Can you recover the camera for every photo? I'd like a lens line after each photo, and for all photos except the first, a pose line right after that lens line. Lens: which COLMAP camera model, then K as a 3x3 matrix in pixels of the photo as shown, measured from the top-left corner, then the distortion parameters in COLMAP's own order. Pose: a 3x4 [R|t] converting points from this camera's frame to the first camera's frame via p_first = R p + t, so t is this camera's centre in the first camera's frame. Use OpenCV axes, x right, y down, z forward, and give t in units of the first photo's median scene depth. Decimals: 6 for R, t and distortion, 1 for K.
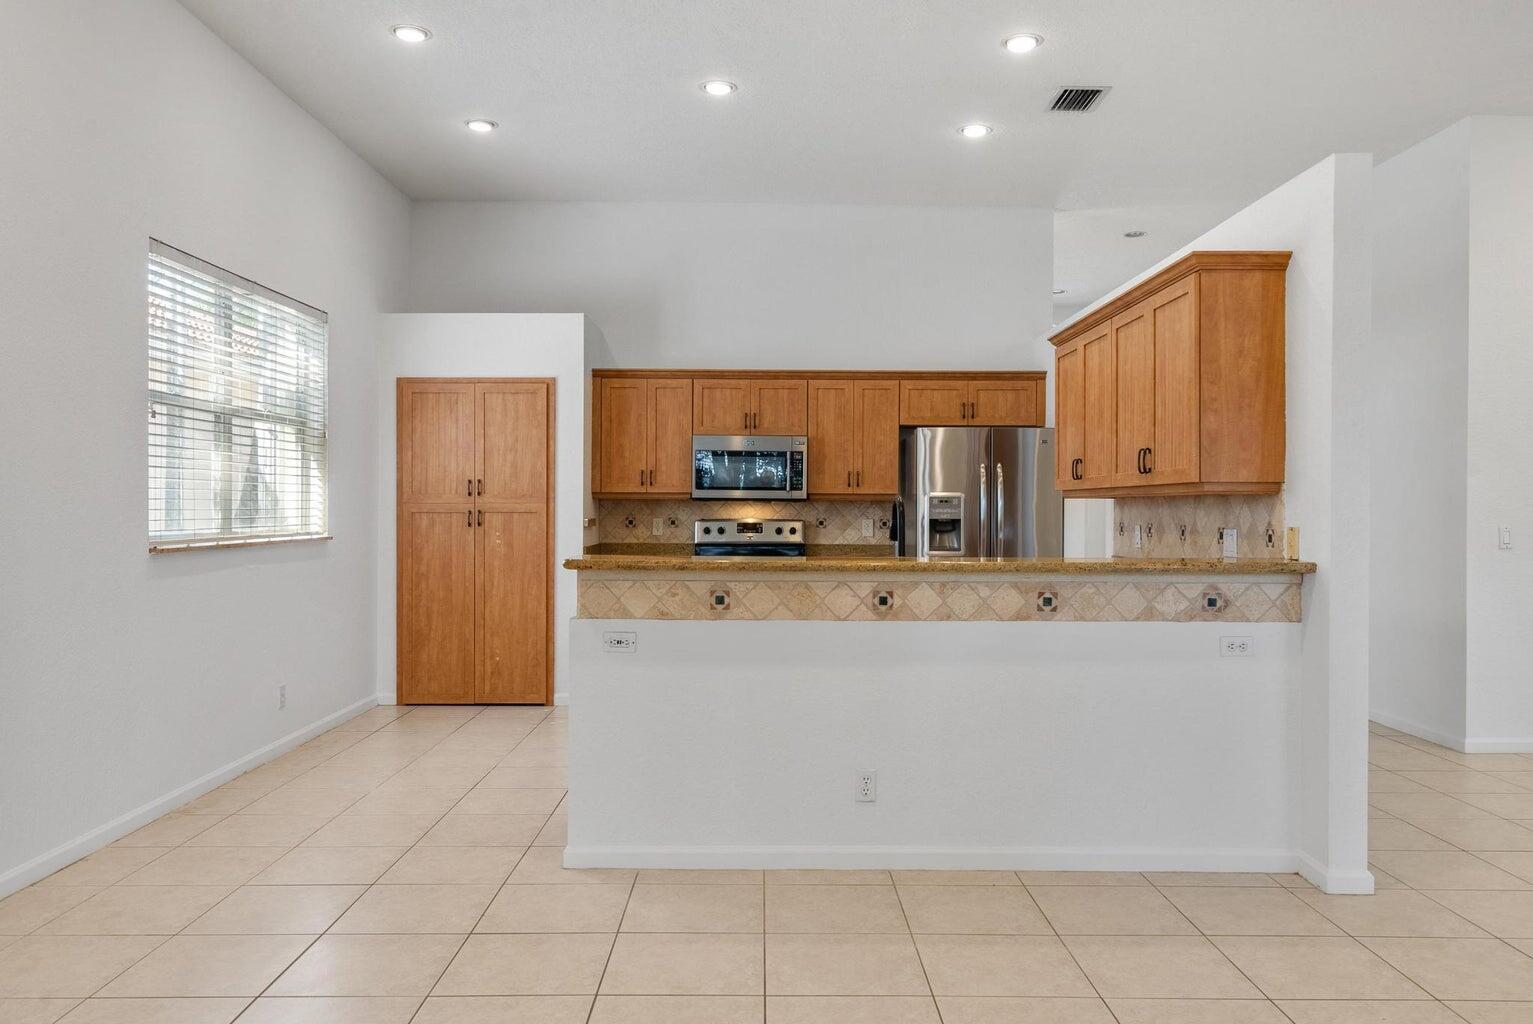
lens RADIAL K [[1133.6, 0, 768.7], [0, 1133.6, 512.9], [0, 0, 1]] dist [0.001815, 0.001232]
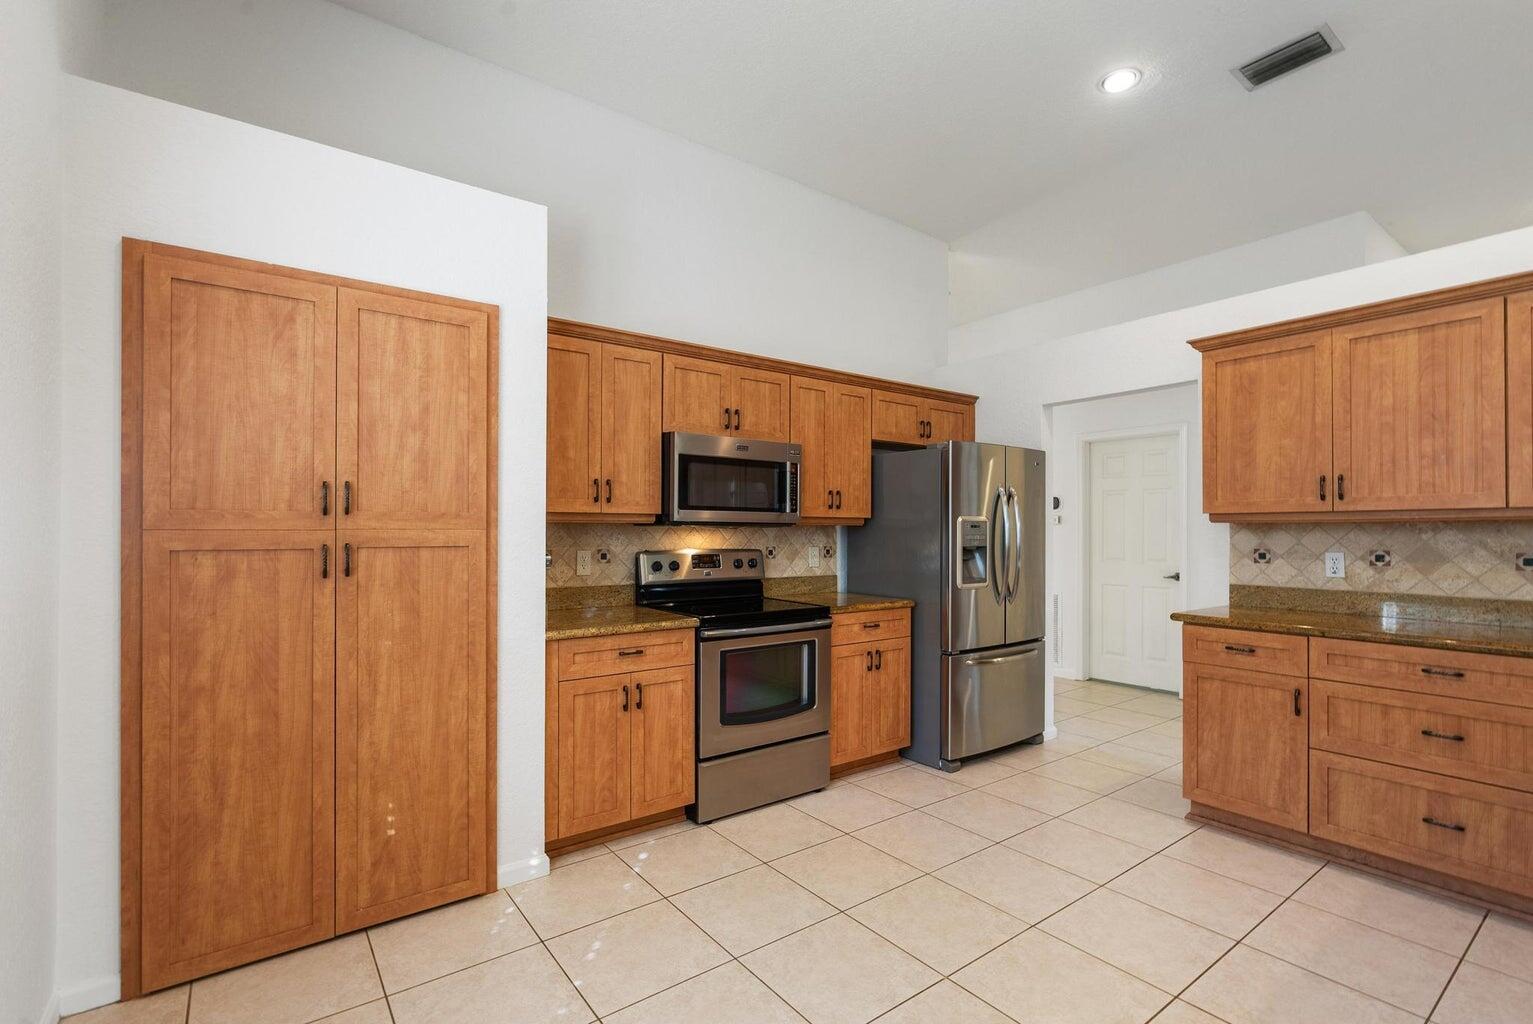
lens RADIAL K [[699.6, 0, 767.0], [0, 699.6, 528.7], [0, 0, 1]] dist [-0.009252, 0.002754]
pose [[0.806472, -0.001852, 0.591270, -0.287379], [0.006288, 0.999965, -0.005446, -0.006208], [-0.591239, 0.008110, 0.806456, 0.645132]]
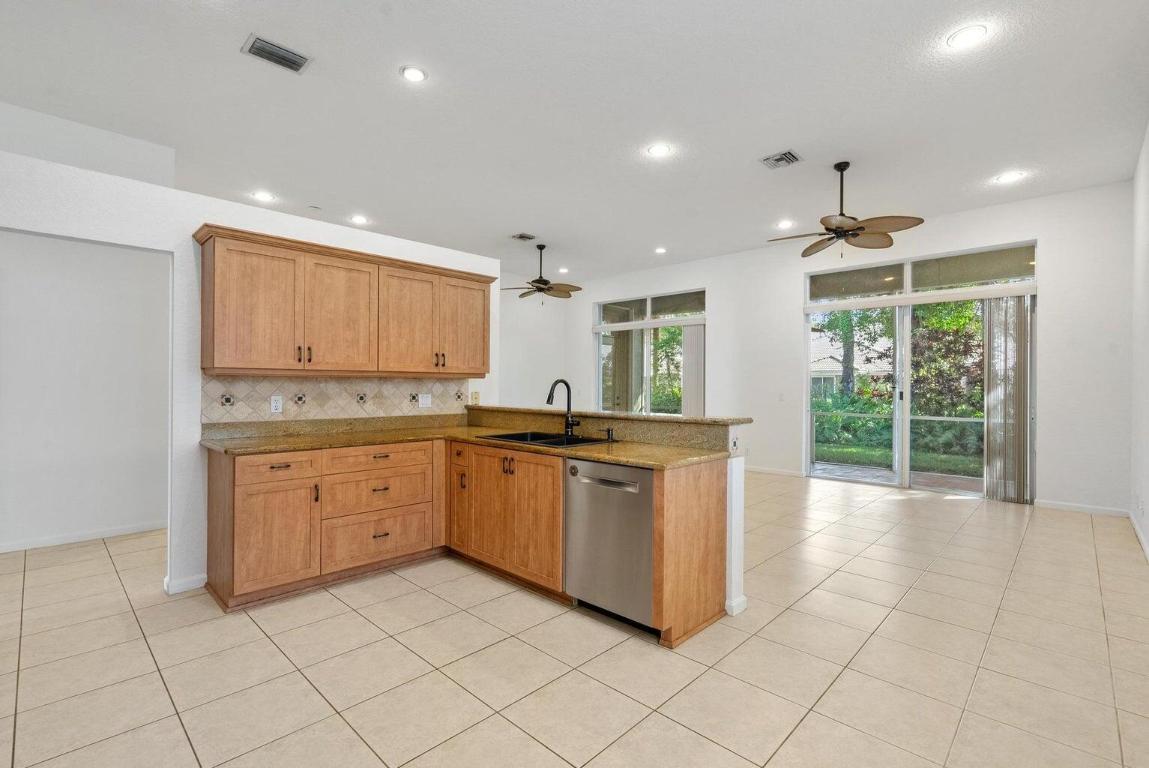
lens RADIAL K [[524.4, 0, 568.8], [0, 524.4, 385.9], [0, 0, 1]] dist [-0.009252, 0.002754]
pose [[-0.706874, -0.010207, 0.707266, -0.290277], [-0.004591, 0.999941, 0.009843, -0.007200], [-0.707325, 0.003711, -0.706879, 0.941504]]
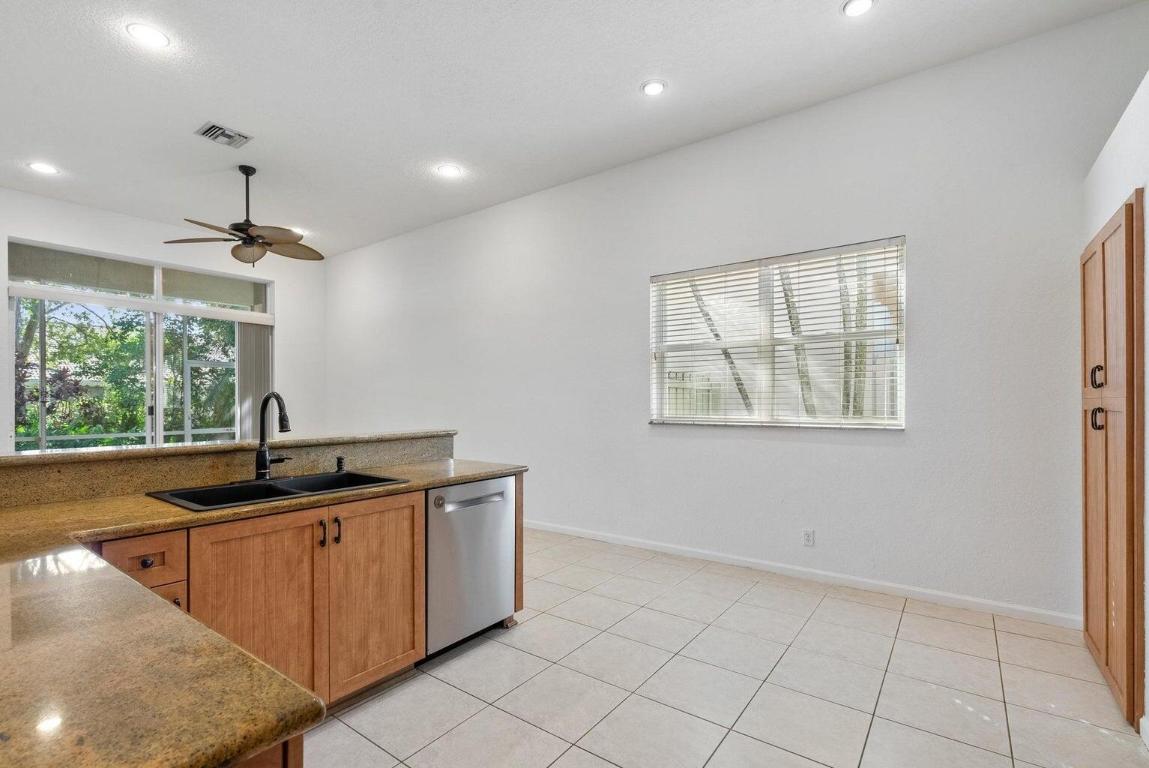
lens RADIAL K [[524.4, 0, 585.8], [0, 524.4, 389.7], [0, 0, 1]] dist [-0.009252, 0.002754]
pose [[-0.600088, -0.021233, -0.799652, 0.196484], [-0.009290, 0.999765, -0.019575, -0.006129], [0.799880, -0.004318, -0.600144, 0.938856]]
